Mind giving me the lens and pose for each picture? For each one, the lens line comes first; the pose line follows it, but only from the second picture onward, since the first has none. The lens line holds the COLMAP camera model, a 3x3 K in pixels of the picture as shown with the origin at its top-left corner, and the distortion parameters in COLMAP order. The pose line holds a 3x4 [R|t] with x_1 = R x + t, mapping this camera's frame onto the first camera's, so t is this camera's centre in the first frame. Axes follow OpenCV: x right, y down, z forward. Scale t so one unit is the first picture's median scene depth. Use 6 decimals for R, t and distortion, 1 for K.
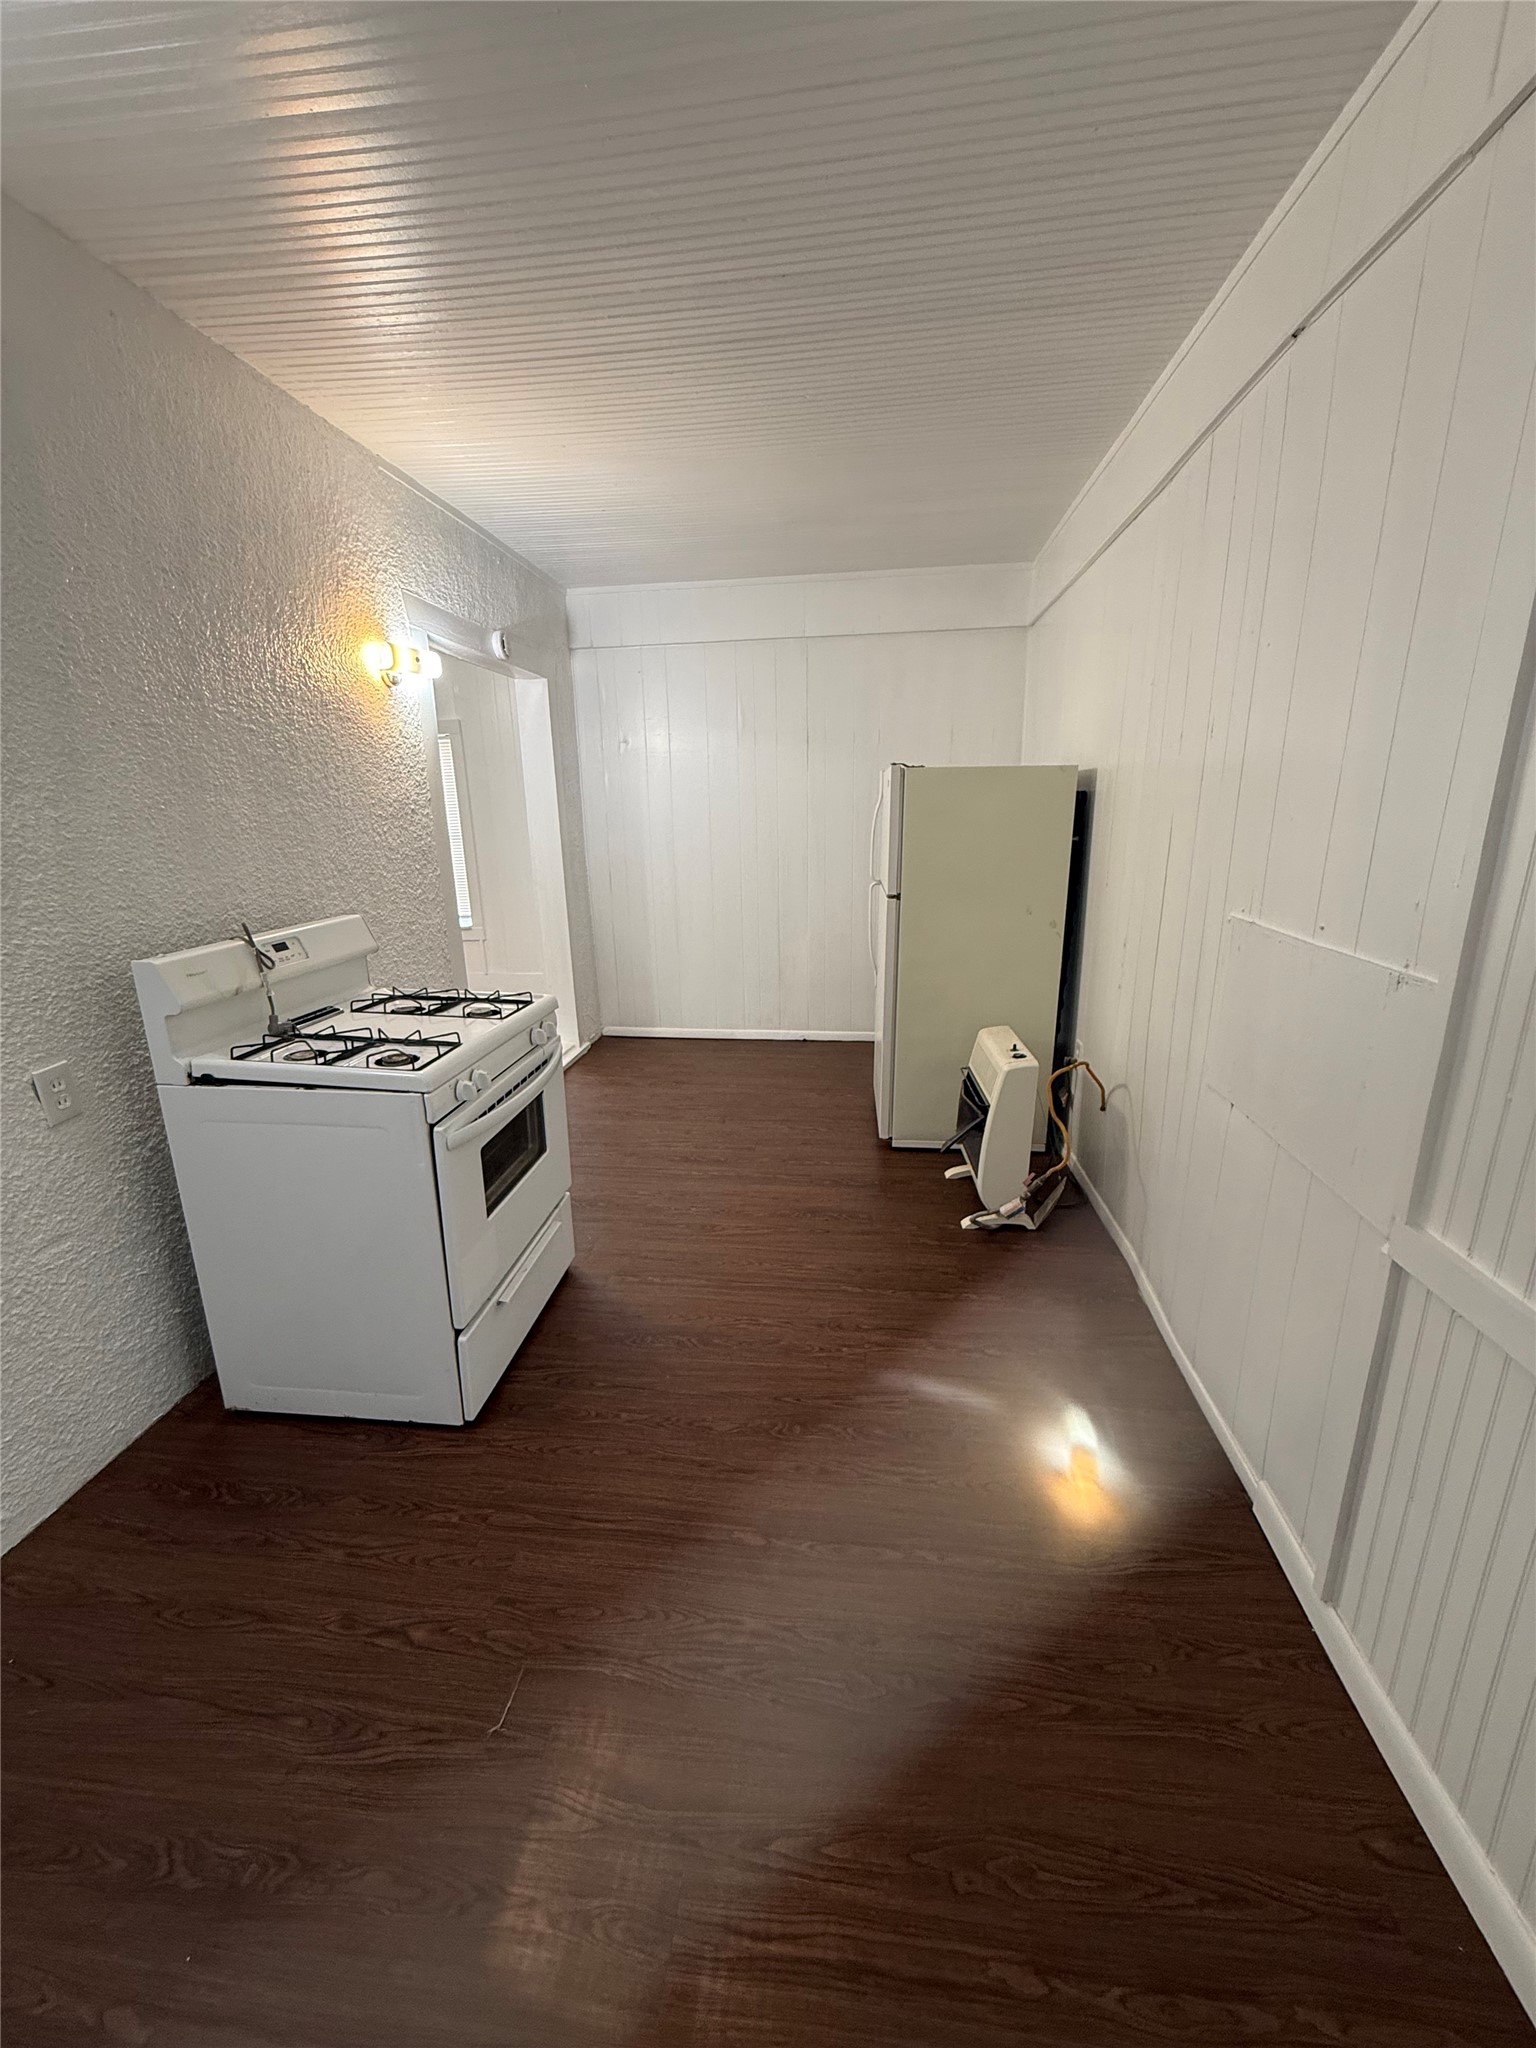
lens RADIAL K [[809.1, 0, 766.5], [0, 809.1, 1024.3], [0, 0, 1]] dist [-0.000065, 0.000103]
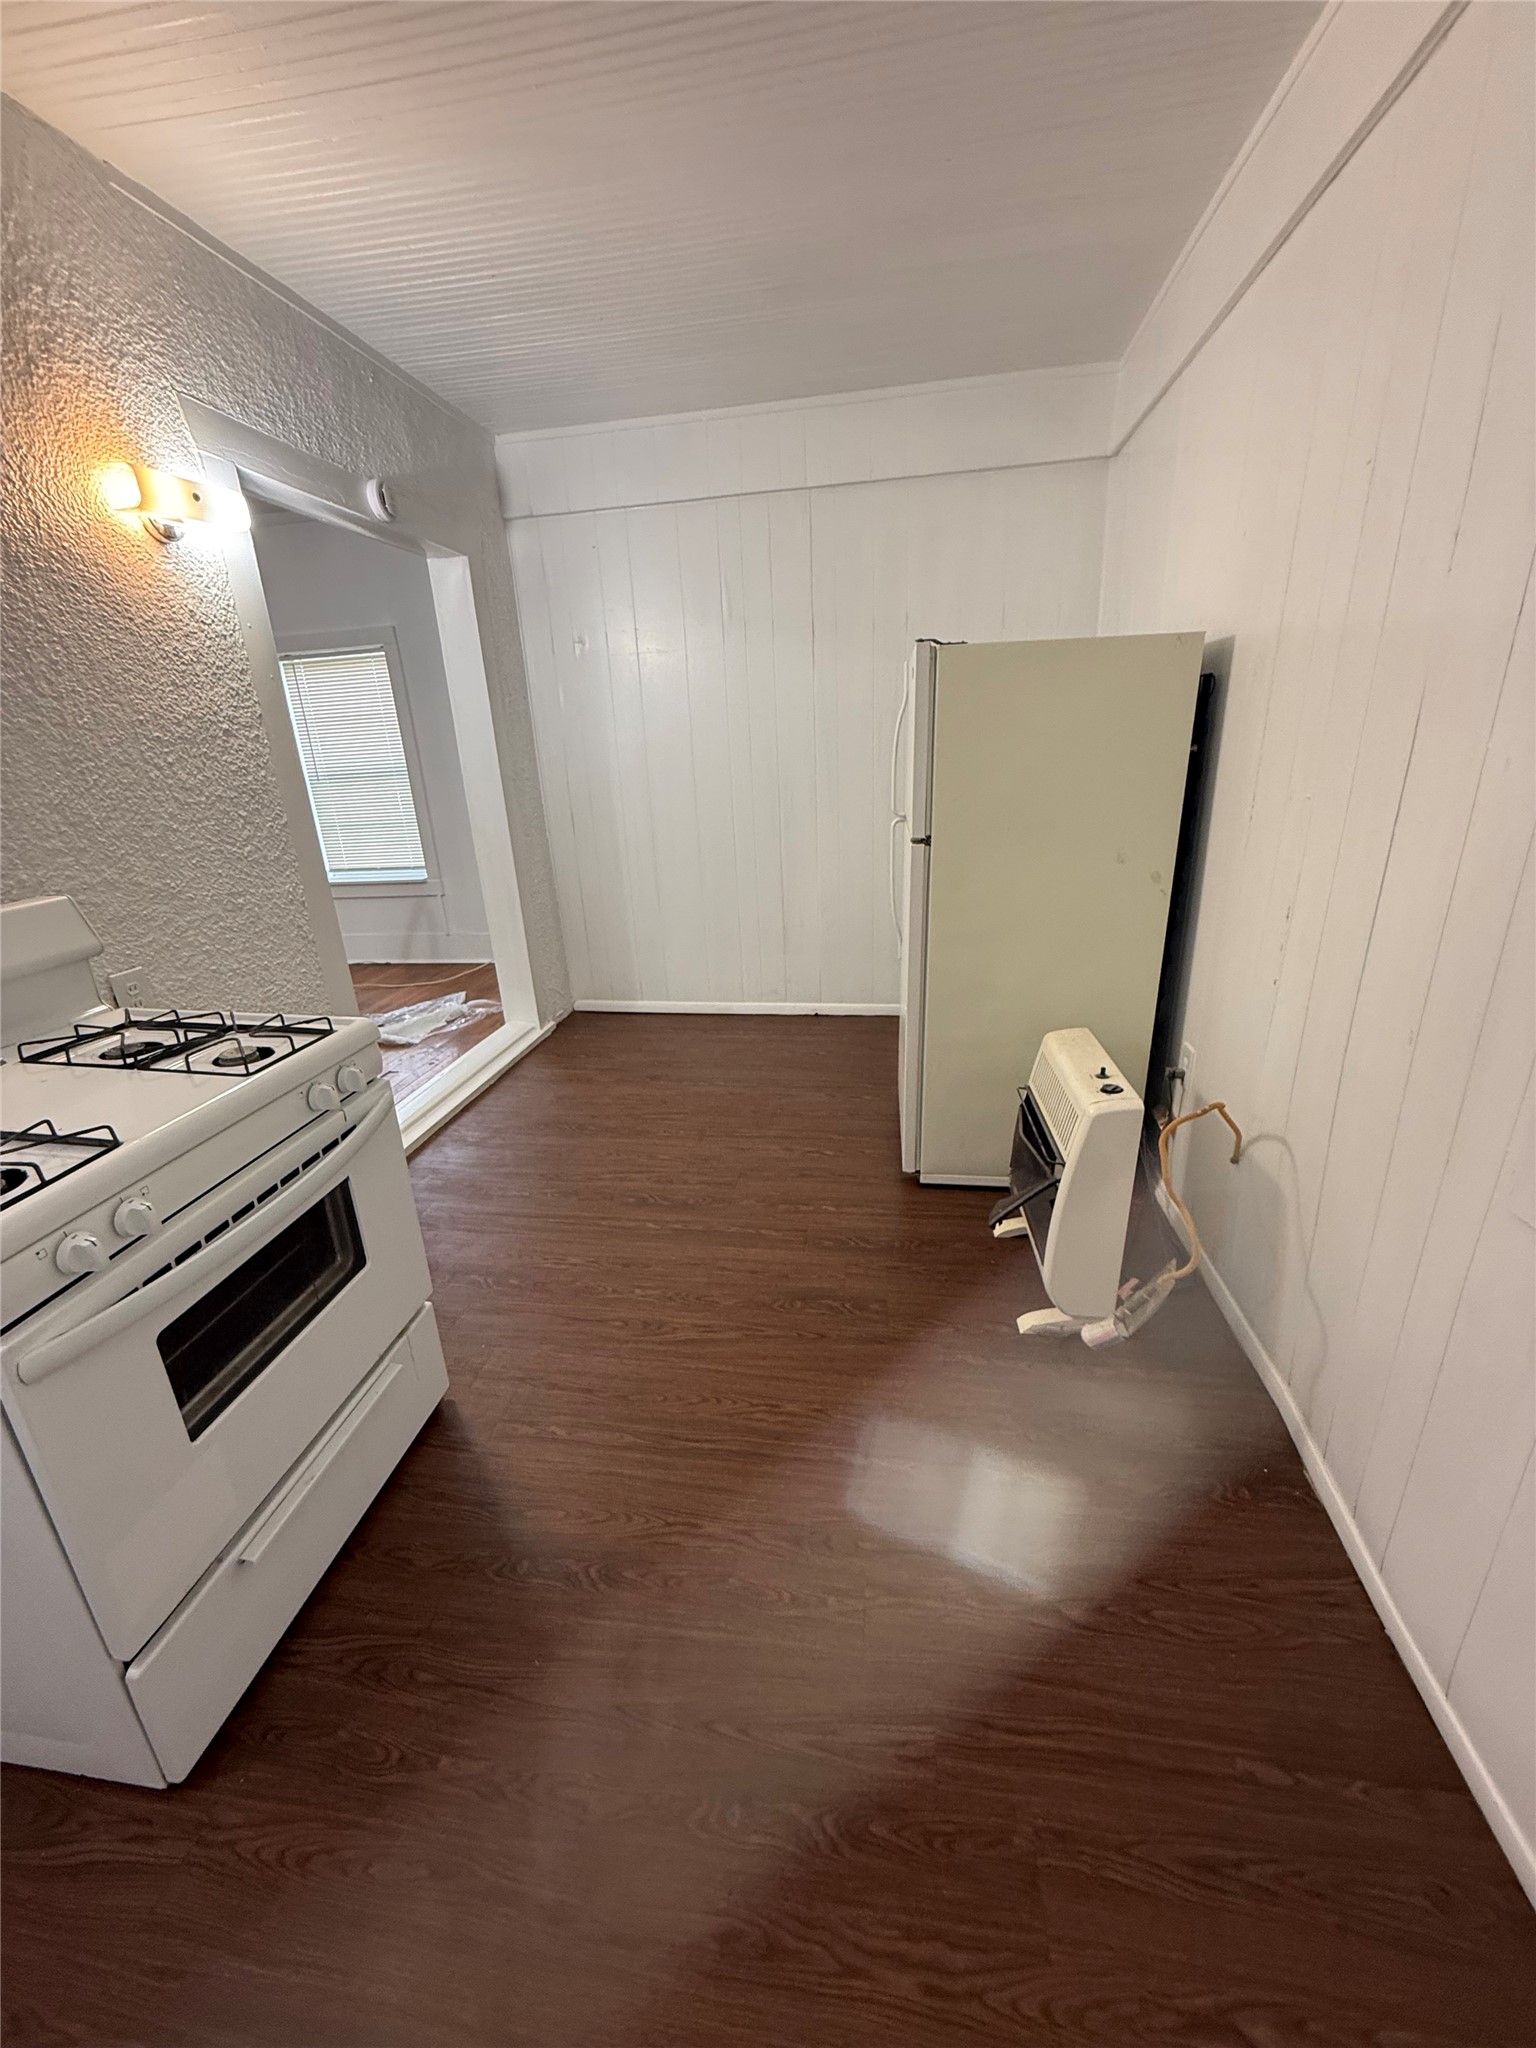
lens RADIAL K [[813.3, 0, 768.0], [0, 813.3, 1024.0], [0, 0, 1]] dist [-0.001795, 0.000262]
pose [[0.998924, -0.011328, -0.044982, 0.057587], [0.014843, 0.996797, 0.078589, -0.059882], [0.043947, -0.079172, 0.995892, 0.296585]]
